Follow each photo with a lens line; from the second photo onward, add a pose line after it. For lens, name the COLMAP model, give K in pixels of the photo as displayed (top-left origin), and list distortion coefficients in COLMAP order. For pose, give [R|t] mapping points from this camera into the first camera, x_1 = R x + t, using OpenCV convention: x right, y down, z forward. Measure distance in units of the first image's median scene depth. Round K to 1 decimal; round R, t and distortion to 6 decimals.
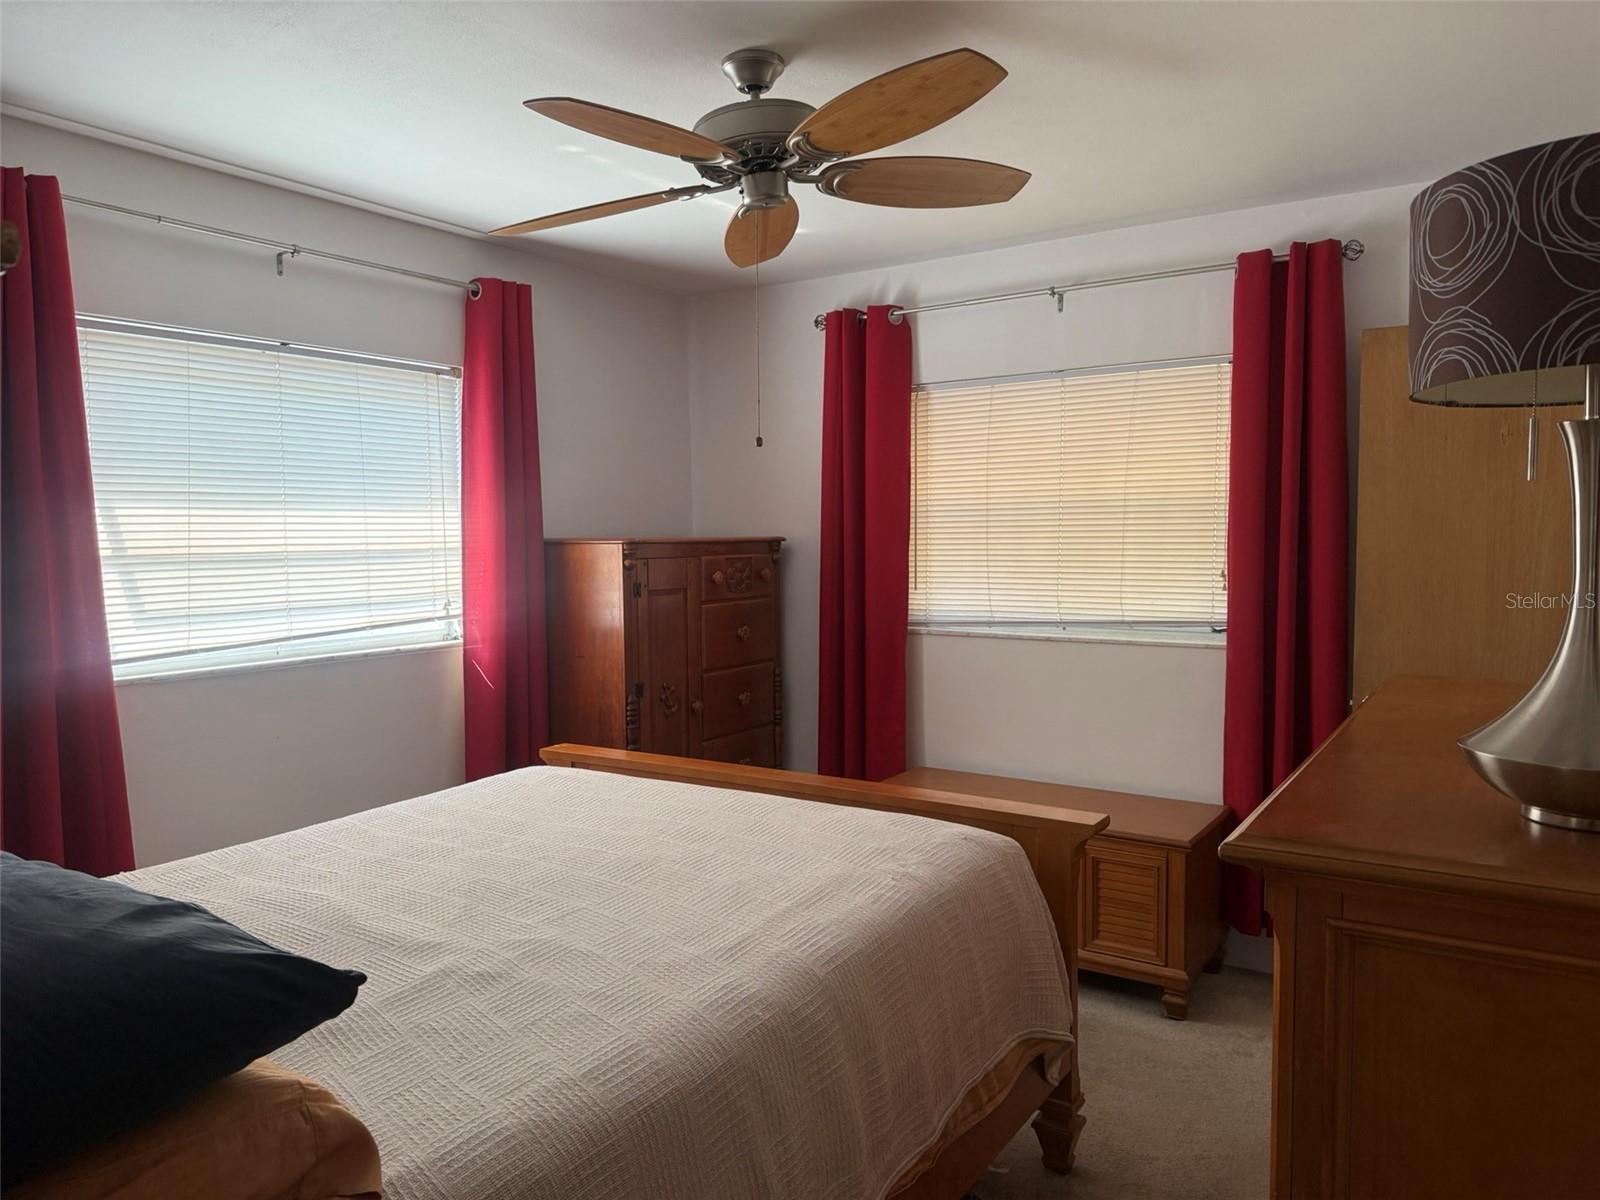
lens RADIAL K [[1107.4, 0, 803.9], [0, 1107.4, 597.7], [0, 0, 1]] dist [0.012099, -0.000566]
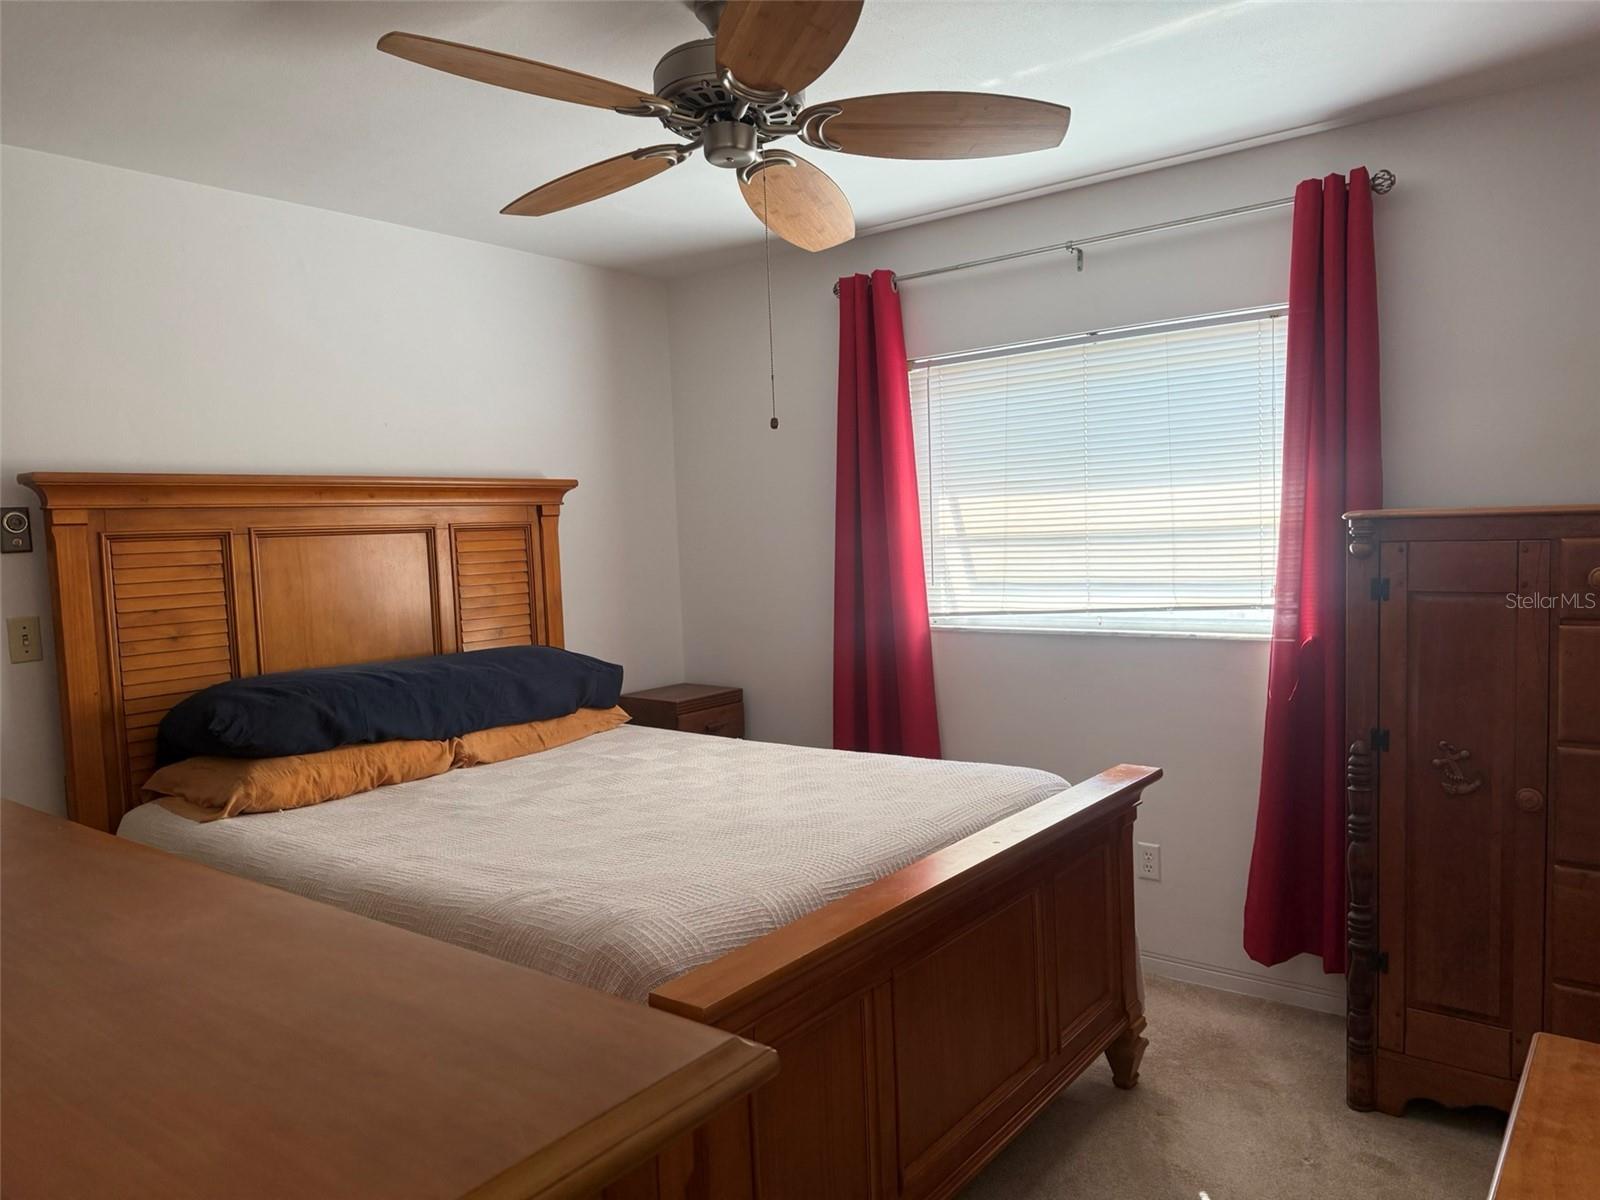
lens RADIAL K [[1107.4, 0, 803.1], [0, 1107.4, 605.3], [0, 0, 1]] dist [0.012099, -0.000566]
pose [[-0.074002, 0.081648, -0.993910, 0.623282], [-0.020781, 0.996300, 0.083392, -0.052771], [0.997042, 0.026825, -0.072031, 0.807169]]
